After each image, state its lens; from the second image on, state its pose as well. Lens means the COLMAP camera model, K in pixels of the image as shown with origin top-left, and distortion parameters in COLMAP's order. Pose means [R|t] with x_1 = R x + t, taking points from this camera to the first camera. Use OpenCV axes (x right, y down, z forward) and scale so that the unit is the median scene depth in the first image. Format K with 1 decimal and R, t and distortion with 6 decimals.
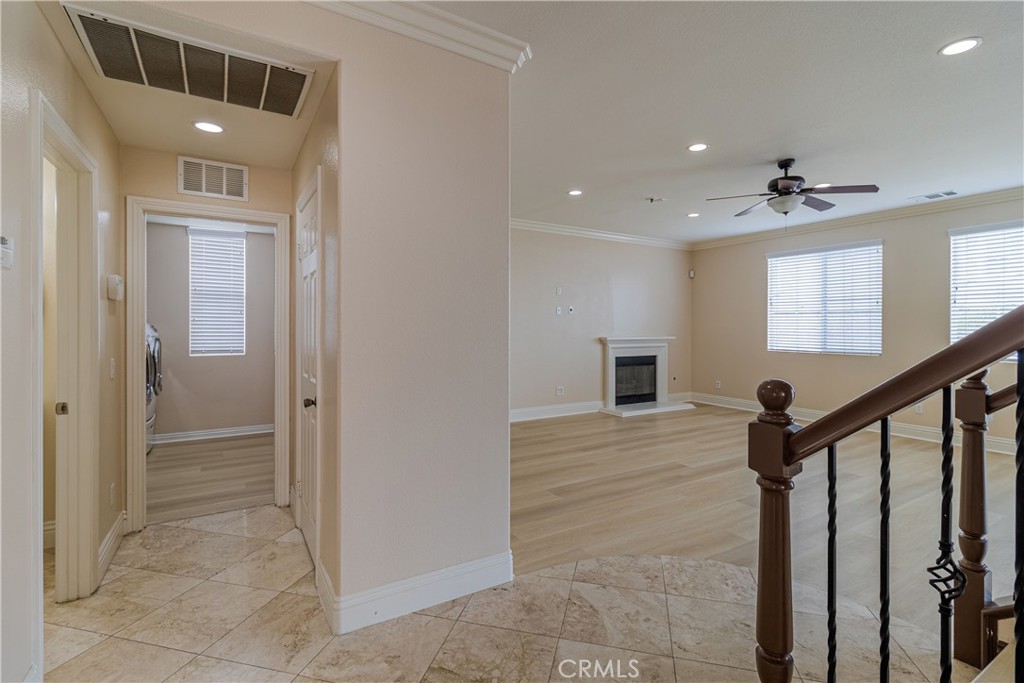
lens RADIAL K [[470.3, 0, 520.1], [0, 470.3, 334.0], [0, 0, 1]] dist [0.002057, -0.000032]
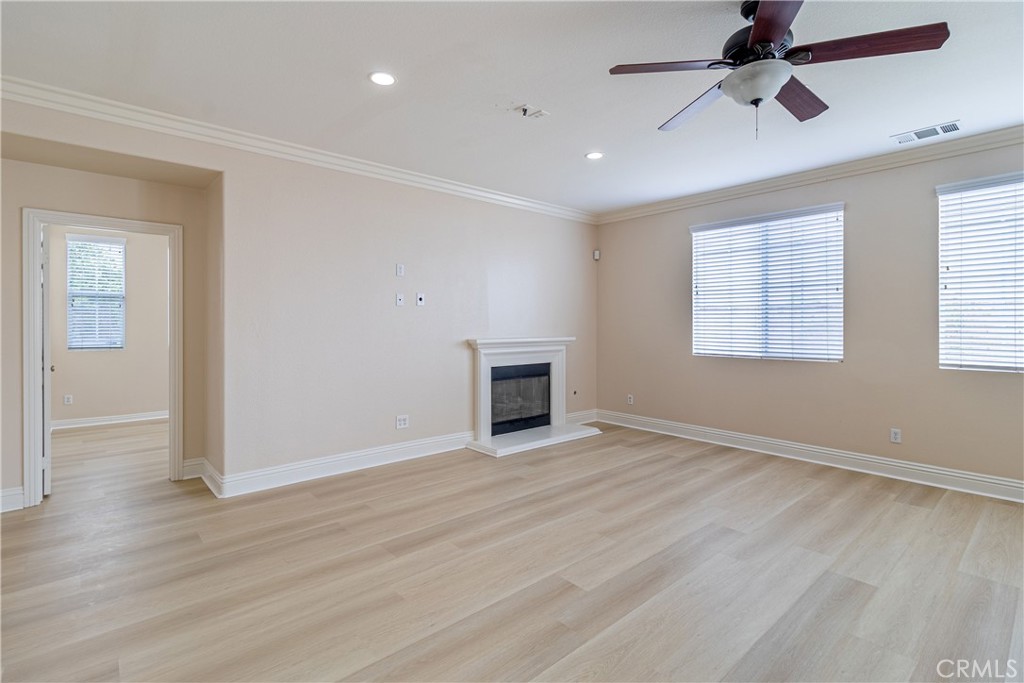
lens RADIAL K [[470.3, 0, 509.7], [0, 470.3, 337.6], [0, 0, 1]] dist [0.002057, -0.000032]
pose [[0.988572, -0.007997, 0.150537, 0.128545], [0.006287, 0.999910, 0.011829, -0.003529], [-0.150619, -0.010748, 0.988534, 0.311814]]
